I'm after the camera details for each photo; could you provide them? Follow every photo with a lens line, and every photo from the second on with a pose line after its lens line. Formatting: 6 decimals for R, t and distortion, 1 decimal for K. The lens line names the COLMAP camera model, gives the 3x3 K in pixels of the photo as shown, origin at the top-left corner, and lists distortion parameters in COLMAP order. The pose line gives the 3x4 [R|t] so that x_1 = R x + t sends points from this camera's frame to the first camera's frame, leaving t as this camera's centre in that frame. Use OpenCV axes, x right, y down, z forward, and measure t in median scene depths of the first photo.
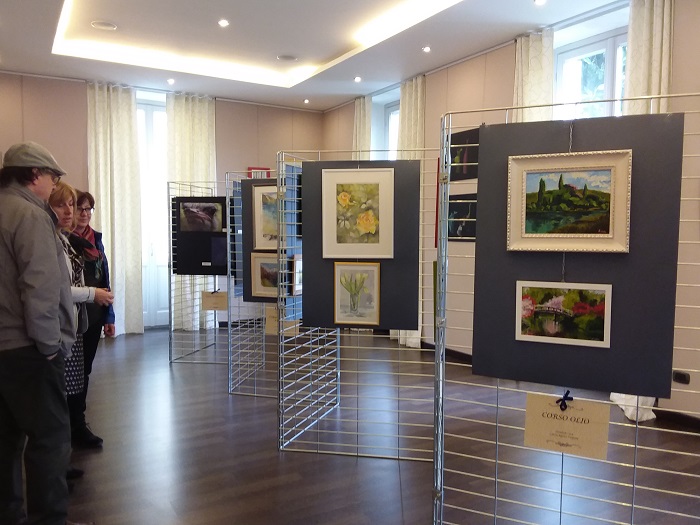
lens RADIAL K [[577.0, 0, 354.3], [0, 577.0, 262.8], [0, 0, 1]] dist [0.049739, -0.032439]
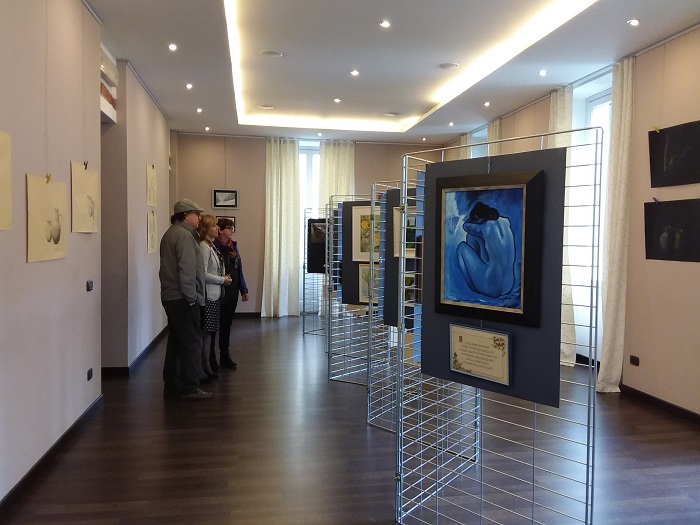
lens RADIAL K [[577.0, 0, 348.6], [0, 577.0, 265.2], [0, 0, 1]] dist [0.049739, -0.032439]
pose [[0.930249, 0.025959, -0.366009, 0.282461], [-0.030926, 0.999492, -0.007712, 0.008753], [0.365623, 0.018493, 0.930579, -0.269468]]
